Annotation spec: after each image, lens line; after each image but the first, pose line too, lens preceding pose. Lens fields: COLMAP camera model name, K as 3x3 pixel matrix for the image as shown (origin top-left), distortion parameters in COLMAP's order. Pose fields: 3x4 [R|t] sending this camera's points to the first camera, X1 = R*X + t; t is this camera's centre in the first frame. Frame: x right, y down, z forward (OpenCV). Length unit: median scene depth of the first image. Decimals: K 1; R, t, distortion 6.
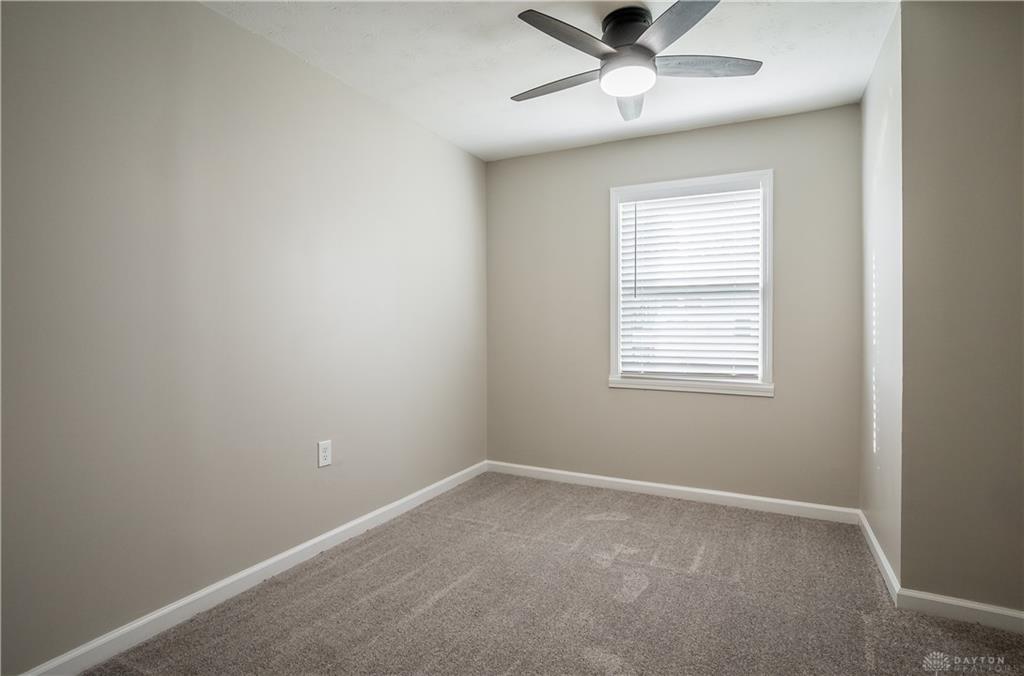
lens RADIAL K [[518.9, 0, 503.6], [0, 518.9, 335.1], [0, 0, 1]] dist [-0.016412, -0.000414]
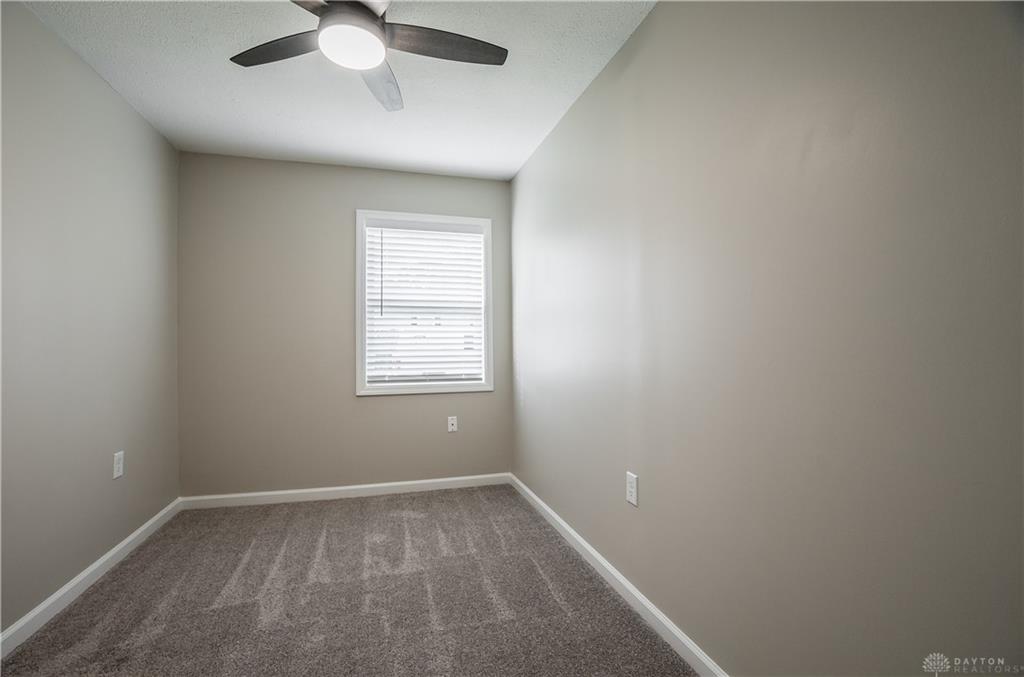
lens RADIAL K [[461.5, 0, 488.9], [0, 461.5, 344.8], [0, 0, 1]] dist [0.026951, 0.000857]
pose [[0.758442, -0.007290, 0.651699, -0.238257], [0.012507, 0.999916, -0.003371, -0.004591], [-0.651620, 0.010707, 0.758470, 0.121342]]
